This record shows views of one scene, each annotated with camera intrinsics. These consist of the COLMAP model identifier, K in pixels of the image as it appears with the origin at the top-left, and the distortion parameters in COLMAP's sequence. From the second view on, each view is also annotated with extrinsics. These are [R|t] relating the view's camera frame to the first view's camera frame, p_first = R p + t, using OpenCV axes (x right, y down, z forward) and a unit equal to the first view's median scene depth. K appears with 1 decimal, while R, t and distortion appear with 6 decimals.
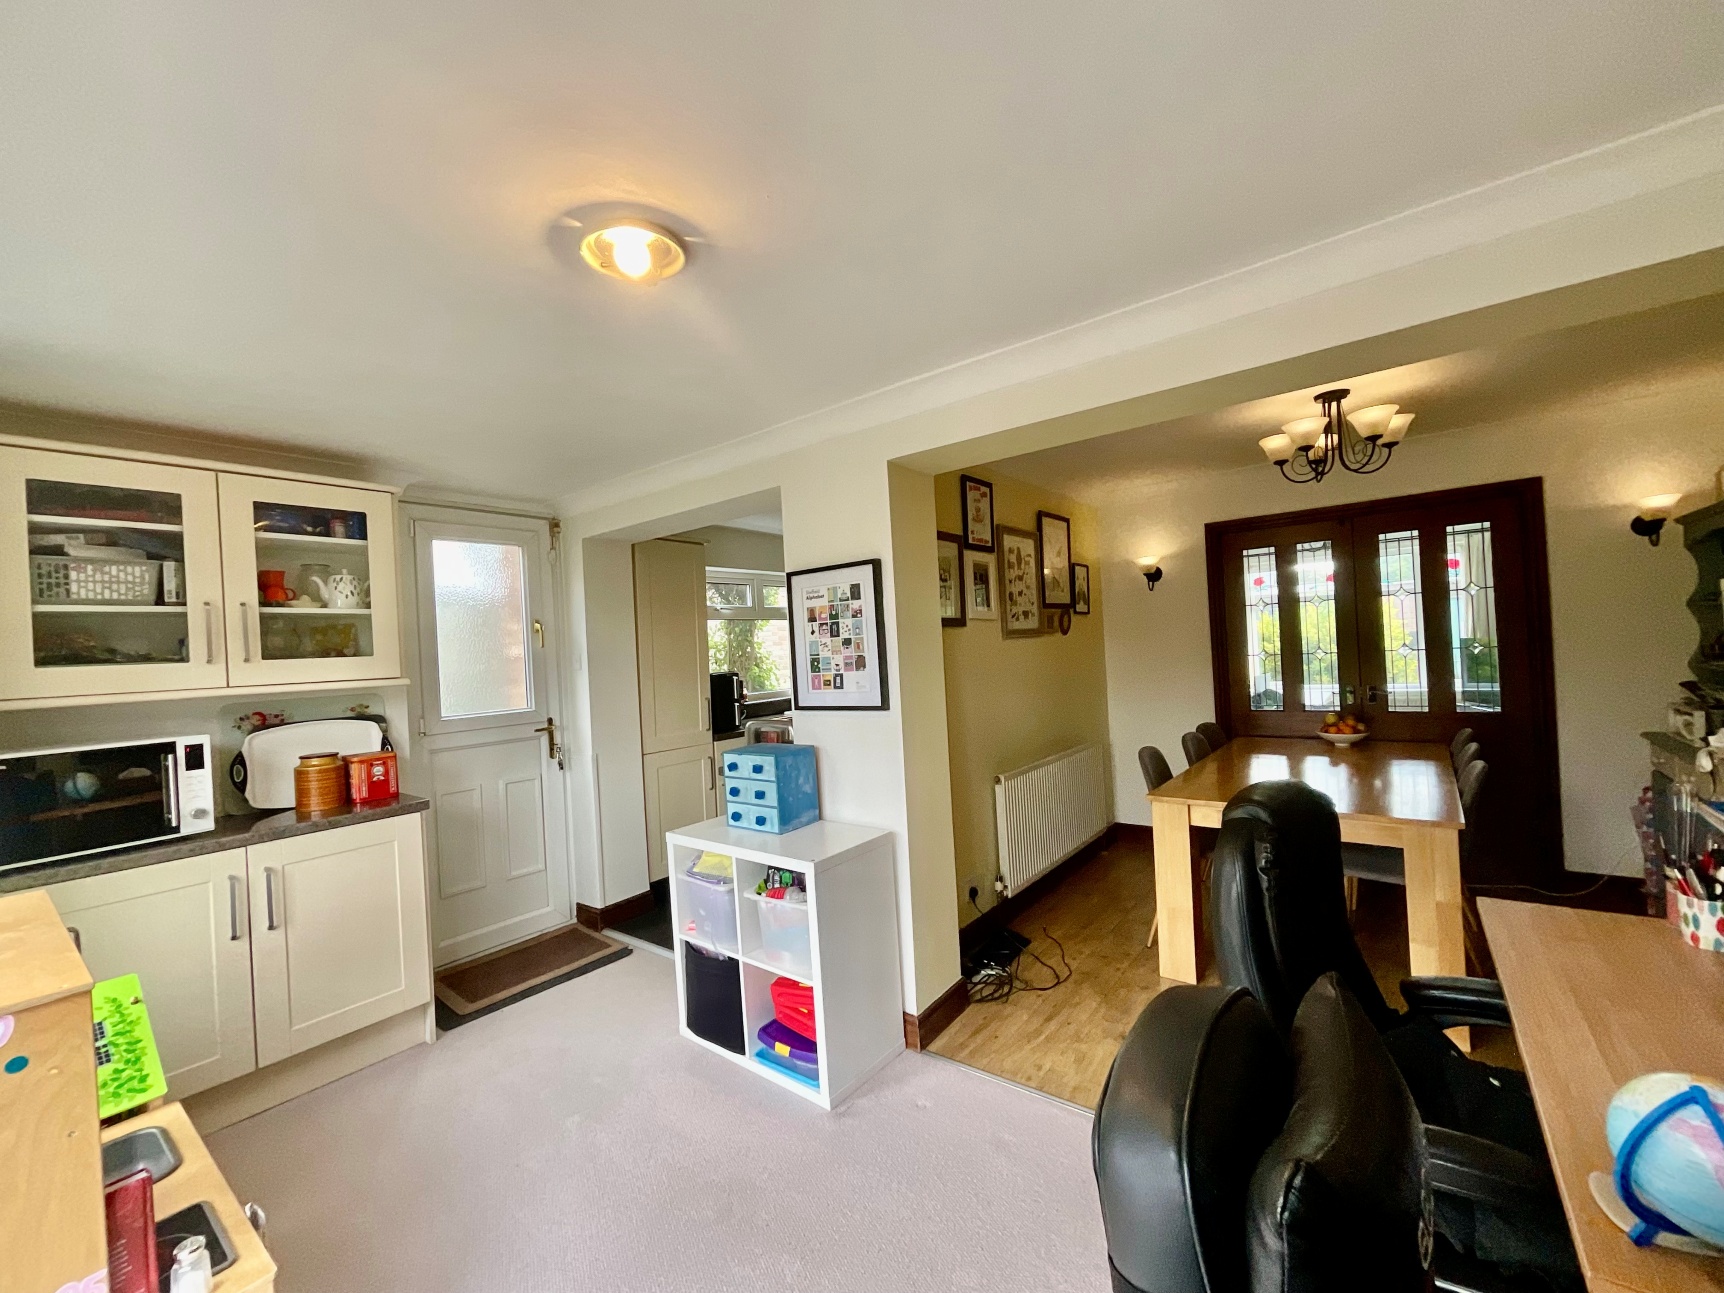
lens RADIAL K [[700.2, 0, 865.8], [0, 700.2, 648.9], [0, 0, 1]] dist [0.001919, 0.000233]
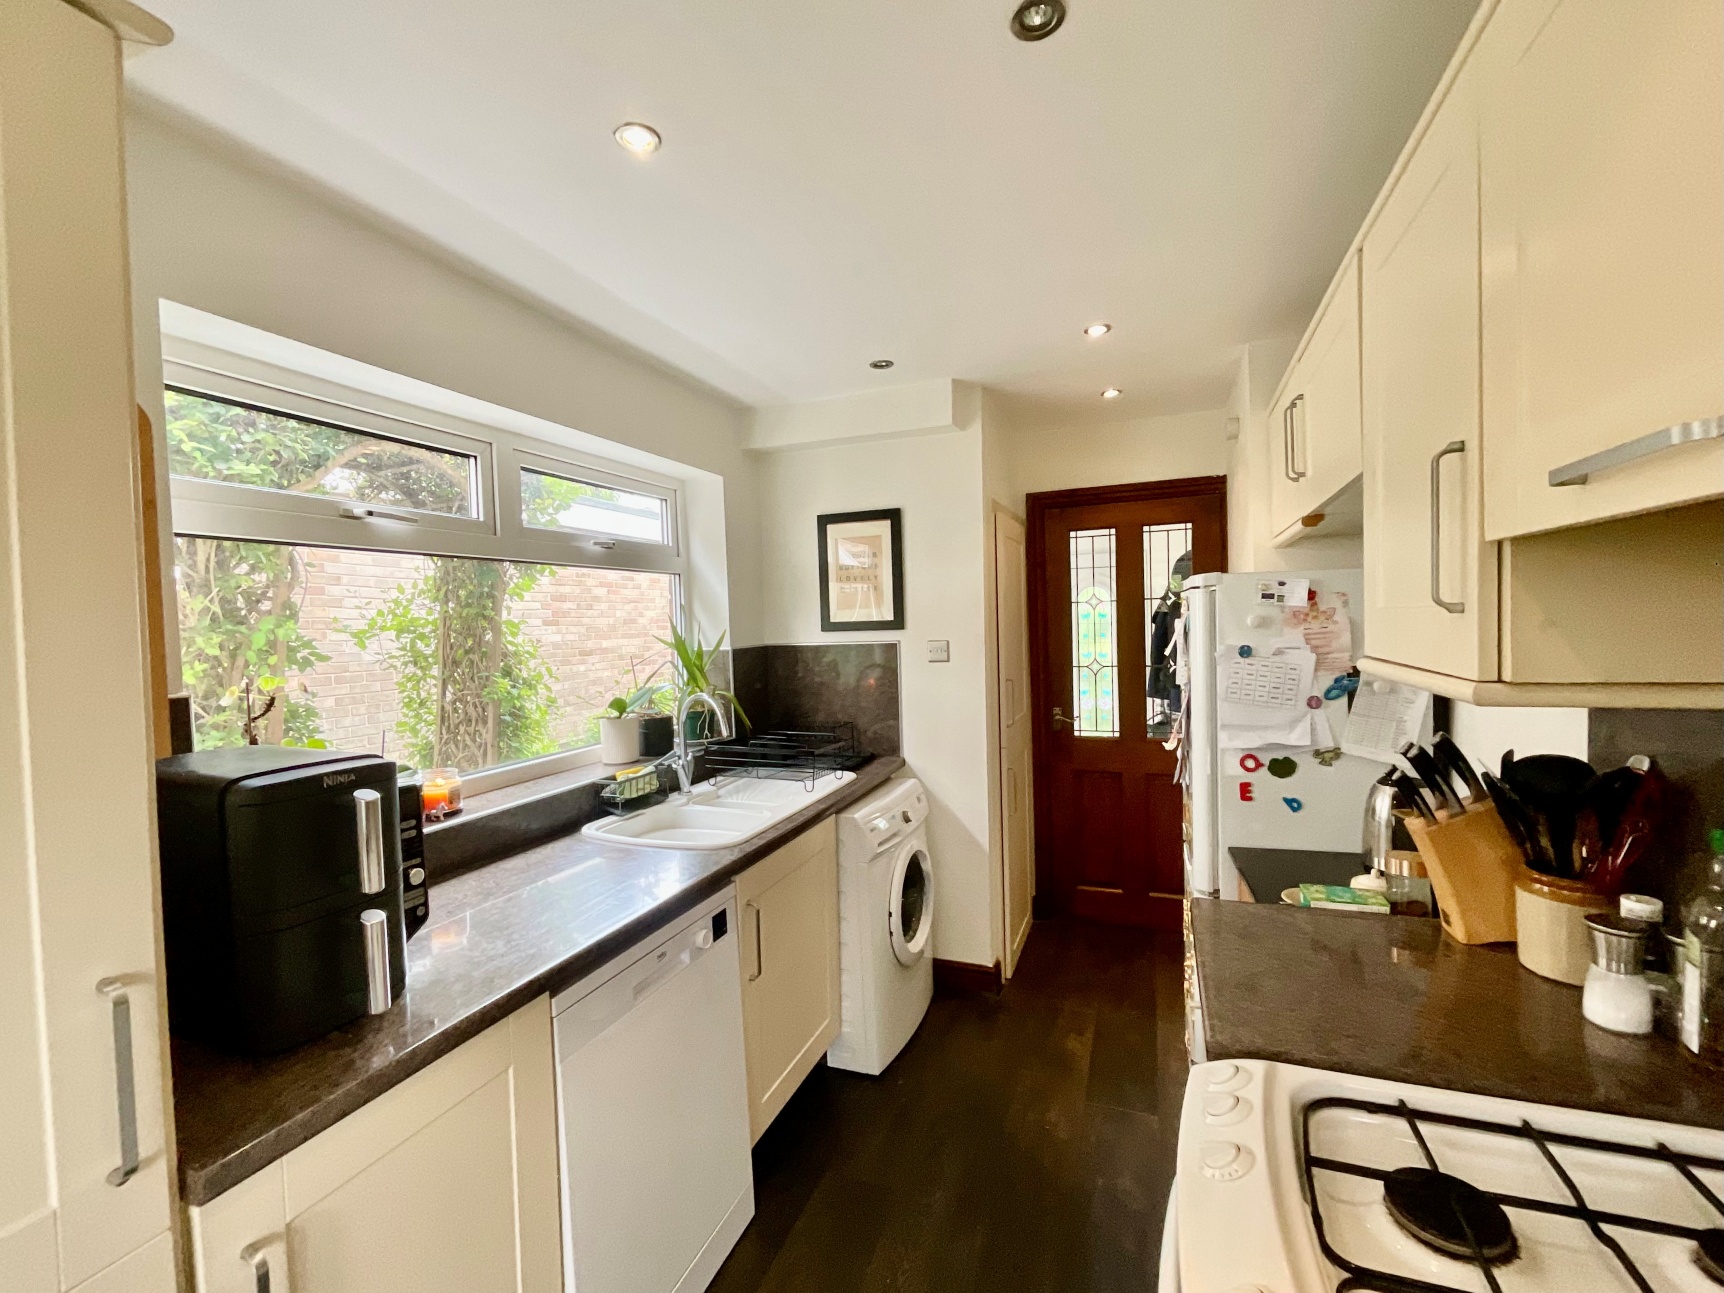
lens RADIAL K [[747.4, 0, 862.0], [0, 747.4, 646.5], [0, 0, 1]] dist [0.001250, 0.000139]
pose [[0.961877, 0.012778, 0.273183, -0.182948], [-0.018958, 0.999620, 0.019995, -0.020977], [-0.272824, -0.024411, 0.961754, 1.302556]]
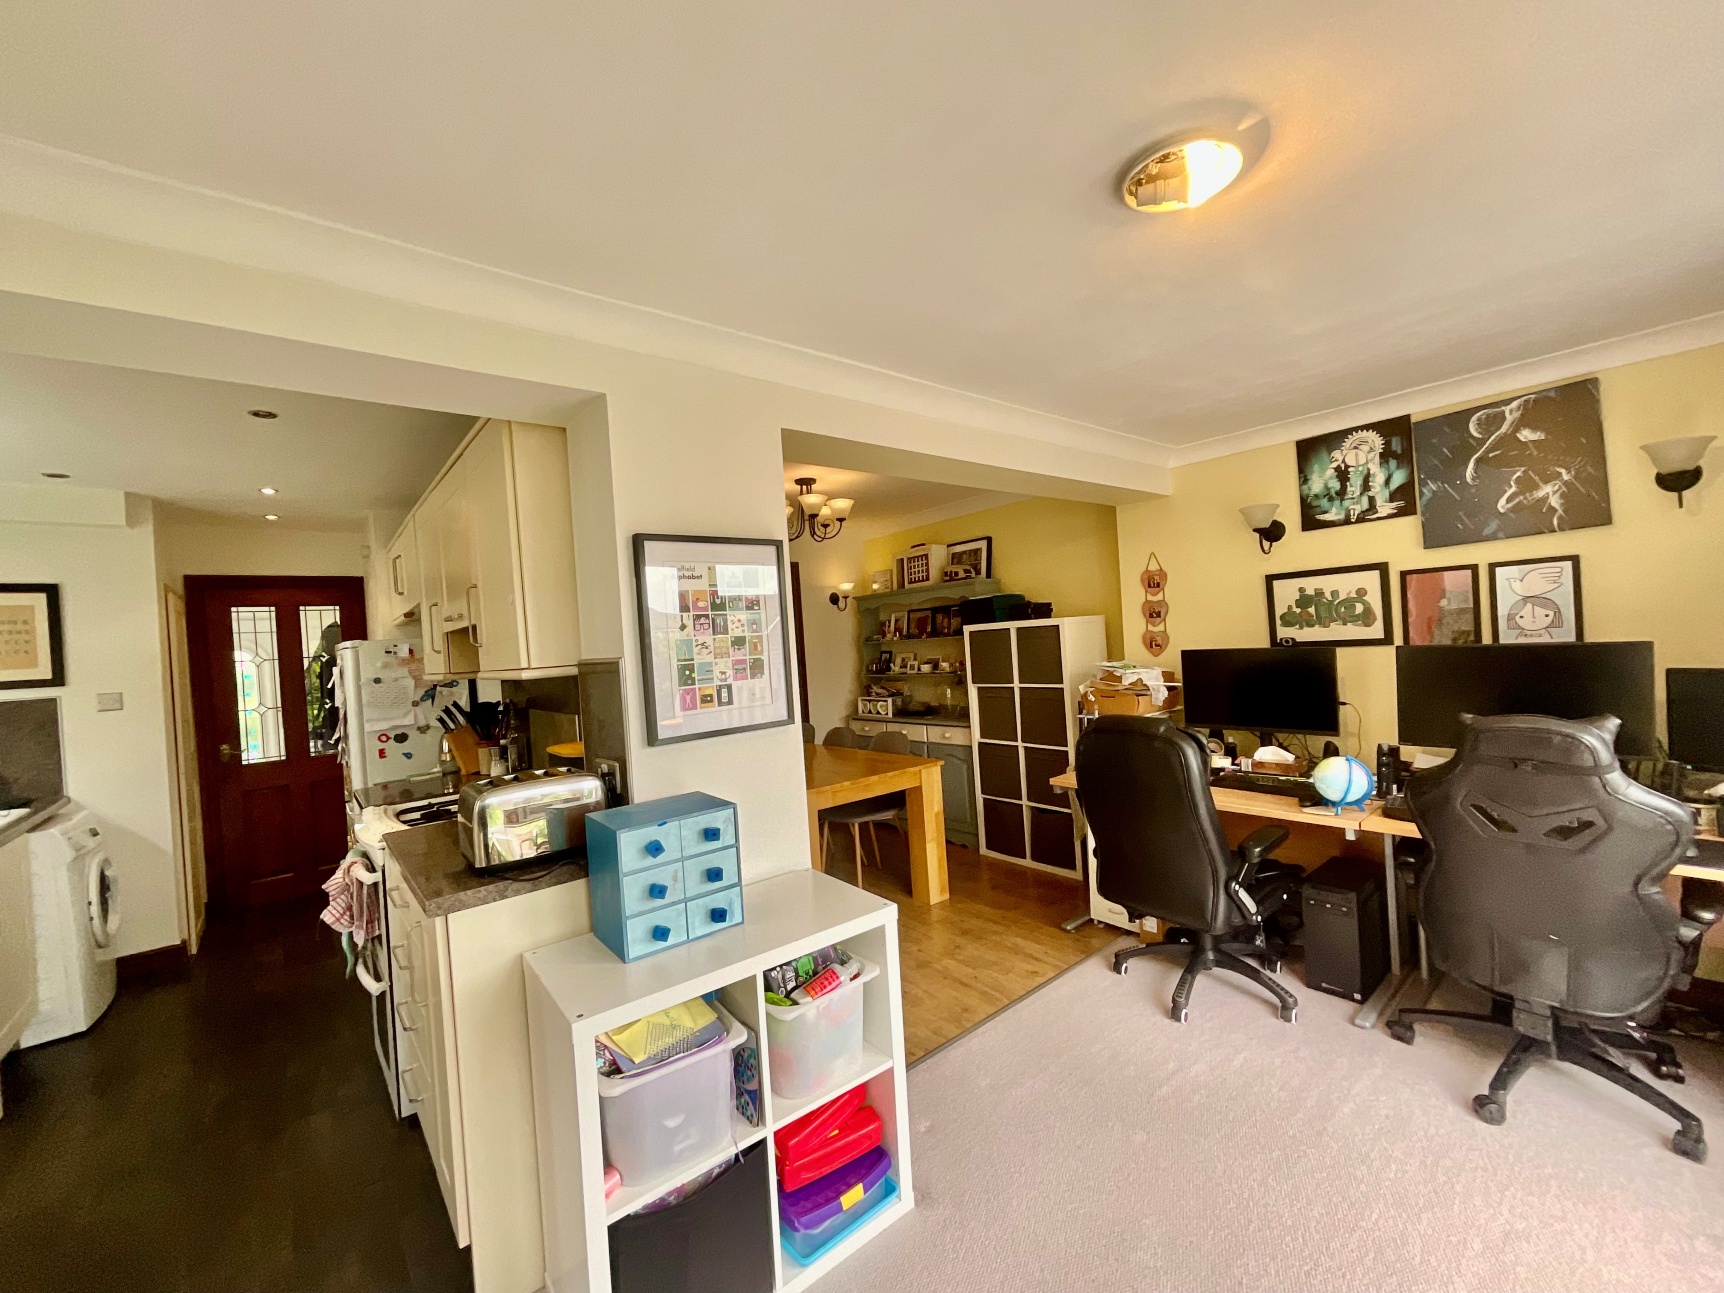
lens RADIAL K [[700.2, 0, 865.8], [0, 700.2, 648.9], [0, 0, 1]] dist [0.001919, 0.000233]
pose [[0.227964, 0.029546, 0.973221, -0.719464], [0.051807, 0.997755, -0.042426, 0.036838], [-0.972290, 0.060091, 0.225922, 0.684984]]
